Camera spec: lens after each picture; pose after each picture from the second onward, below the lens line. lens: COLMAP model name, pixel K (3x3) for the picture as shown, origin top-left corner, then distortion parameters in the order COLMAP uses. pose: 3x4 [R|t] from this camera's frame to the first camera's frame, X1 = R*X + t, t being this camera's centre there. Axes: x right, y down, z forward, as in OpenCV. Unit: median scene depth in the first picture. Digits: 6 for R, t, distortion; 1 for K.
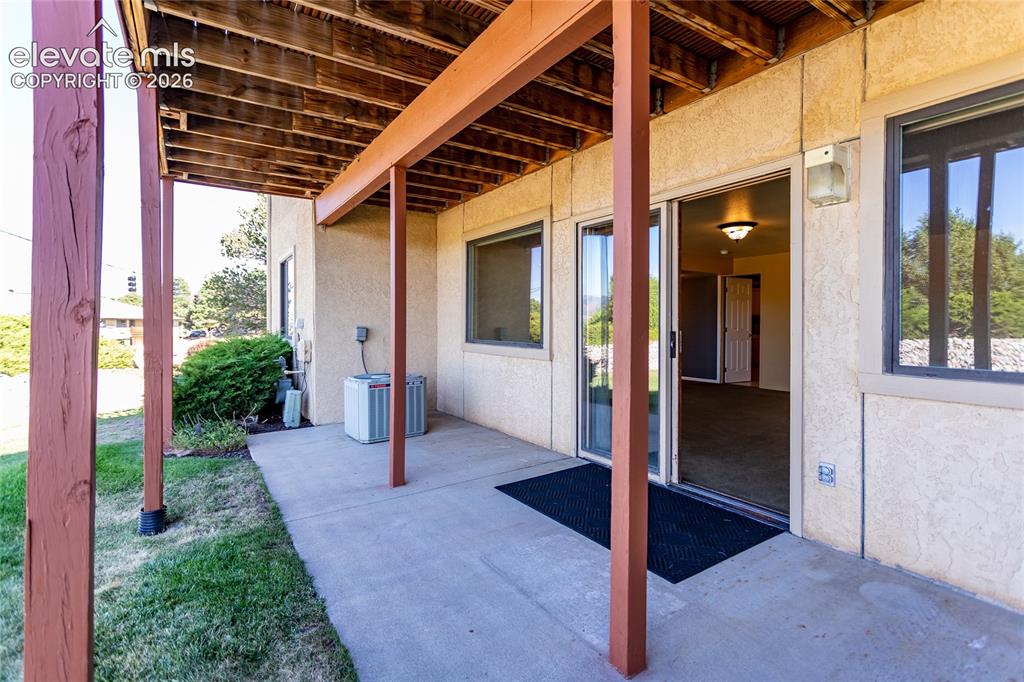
lens RADIAL K [[497.9, 0, 491.2], [0, 497.9, 329.6], [0, 0, 1]] dist [-0.001720, 0.002521]
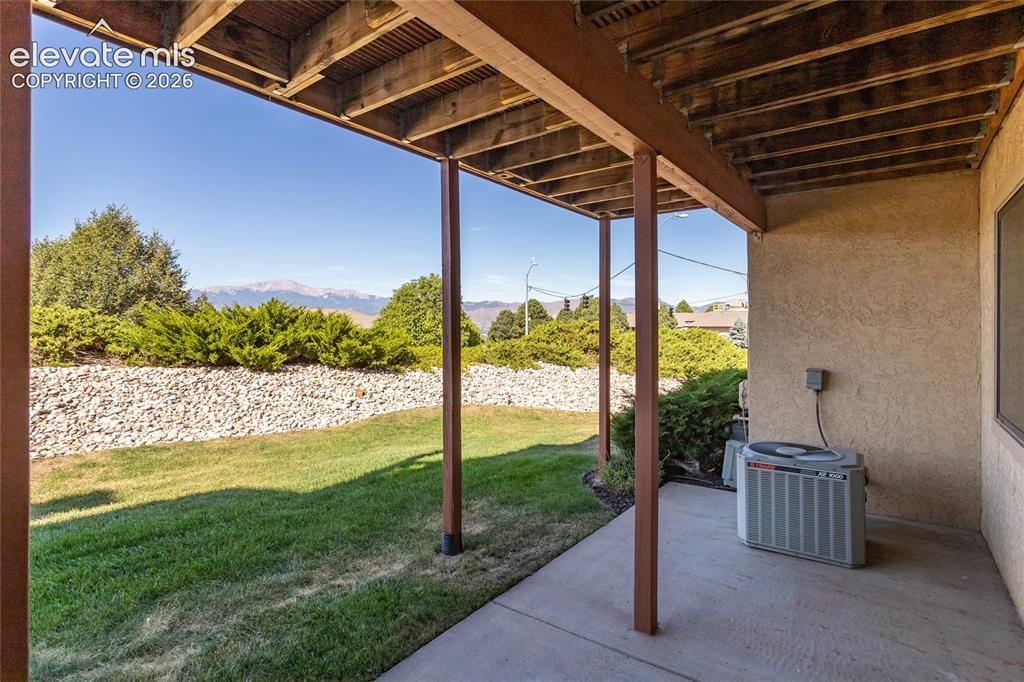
lens RADIAL K [[497.9, 0, 508.8], [0, 497.9, 334.4], [0, 0, 1]] dist [-0.001720, 0.002521]
pose [[0.362963, 0.010429, -0.931745, 0.297762], [-0.010892, 0.999917, 0.006949, -0.071128], [0.931740, 0.007626, 0.363047, 0.477166]]
